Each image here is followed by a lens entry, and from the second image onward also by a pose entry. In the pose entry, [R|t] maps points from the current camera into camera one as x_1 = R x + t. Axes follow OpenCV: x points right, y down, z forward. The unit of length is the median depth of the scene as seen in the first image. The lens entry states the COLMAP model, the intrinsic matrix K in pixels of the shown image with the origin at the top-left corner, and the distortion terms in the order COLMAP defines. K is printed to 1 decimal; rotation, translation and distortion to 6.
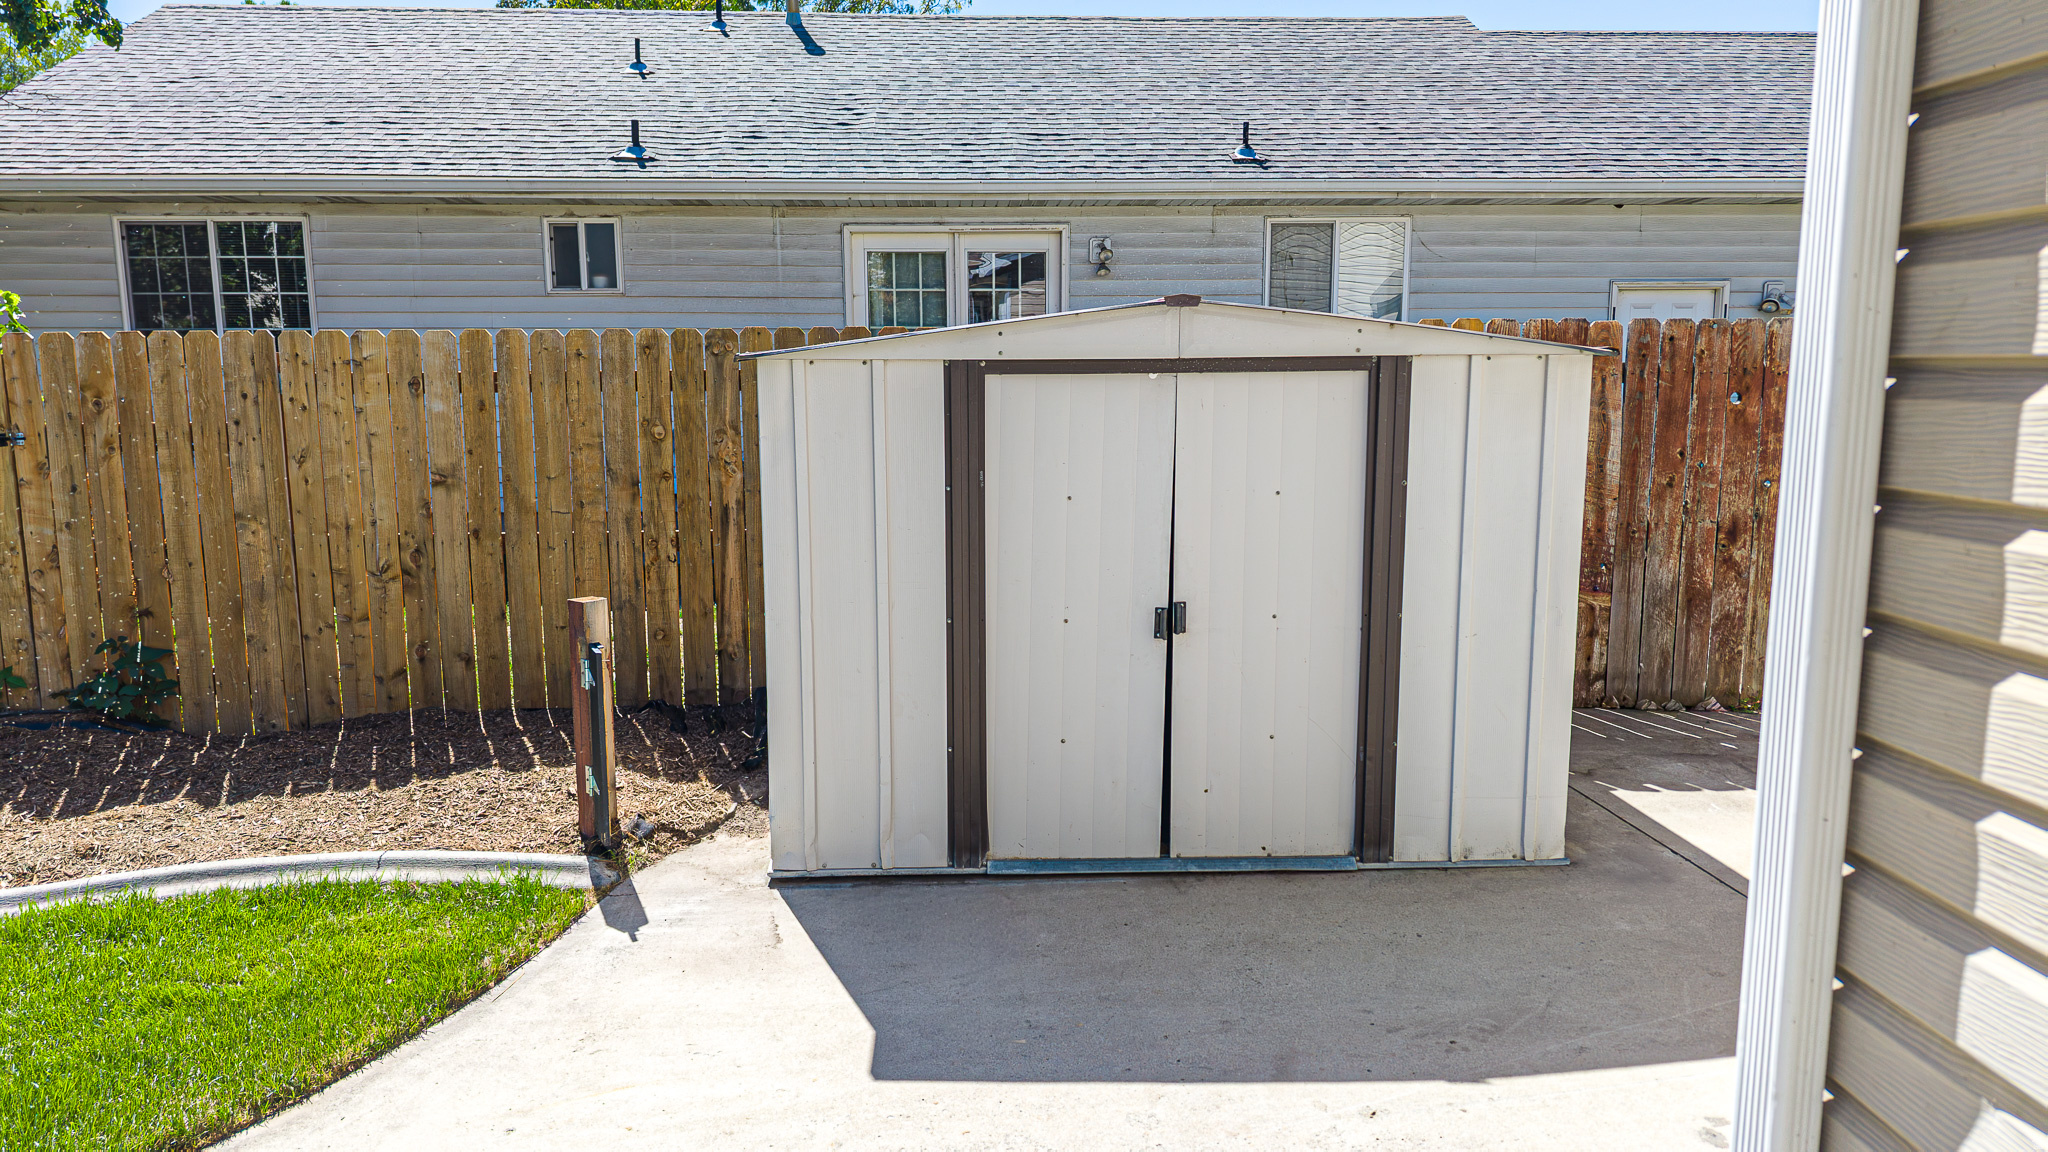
lens RADIAL K [[1389.6, 0, 1024.0], [0, 1389.6, 576.0], [0, 0, 1]] dist [-0.006805, -0.002607]
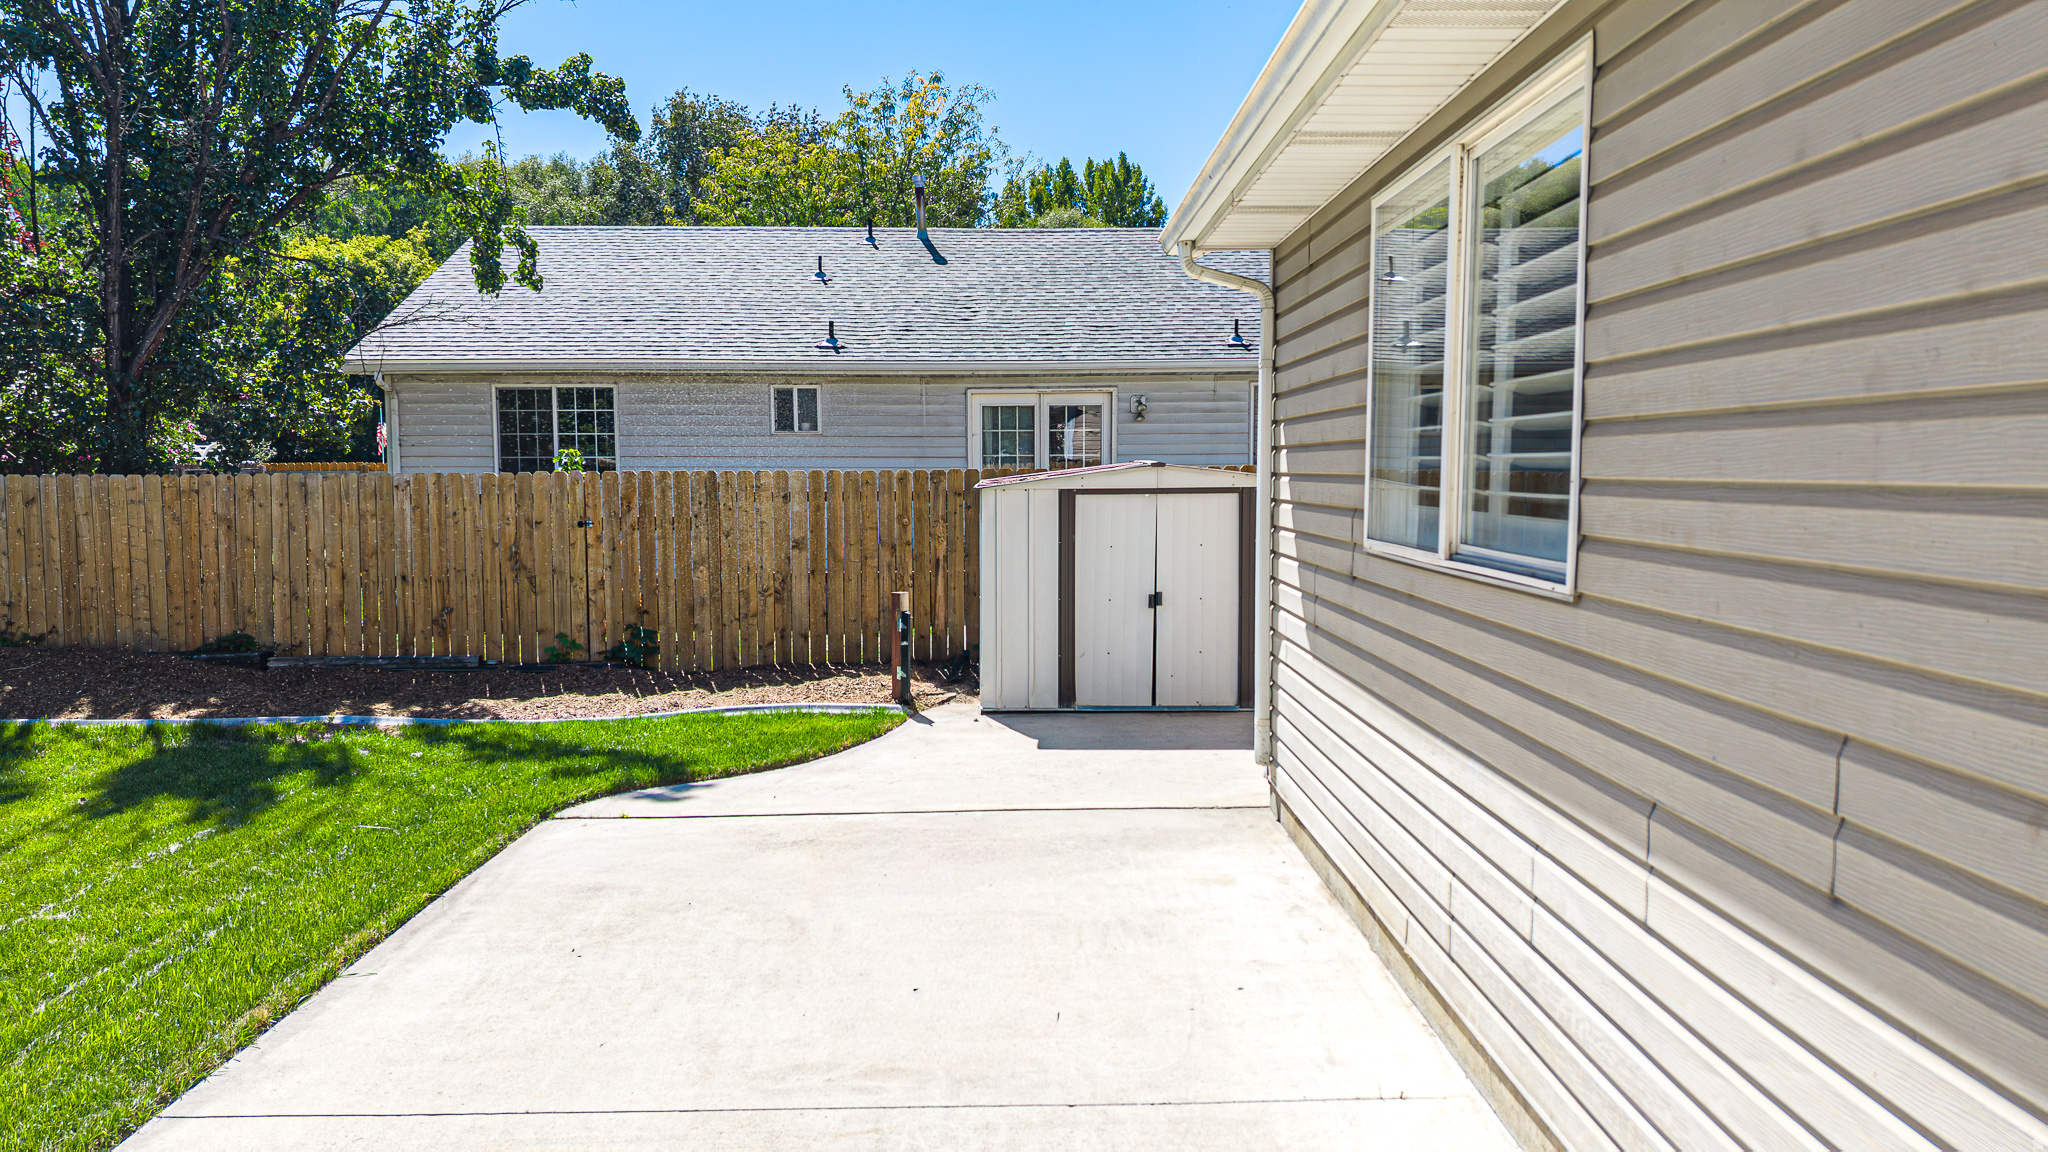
lens RADIAL K [[1380.2, 0, 1022.1], [0, 1380.2, 564.8], [0, 0, 1]] dist [0.086980, -0.099956]
pose [[0.999112, 0.001469, -0.042119, -0.014012], [-0.004879, 0.996703, -0.080985, 0.114763], [0.041862, 0.081119, 0.995825, -0.932948]]
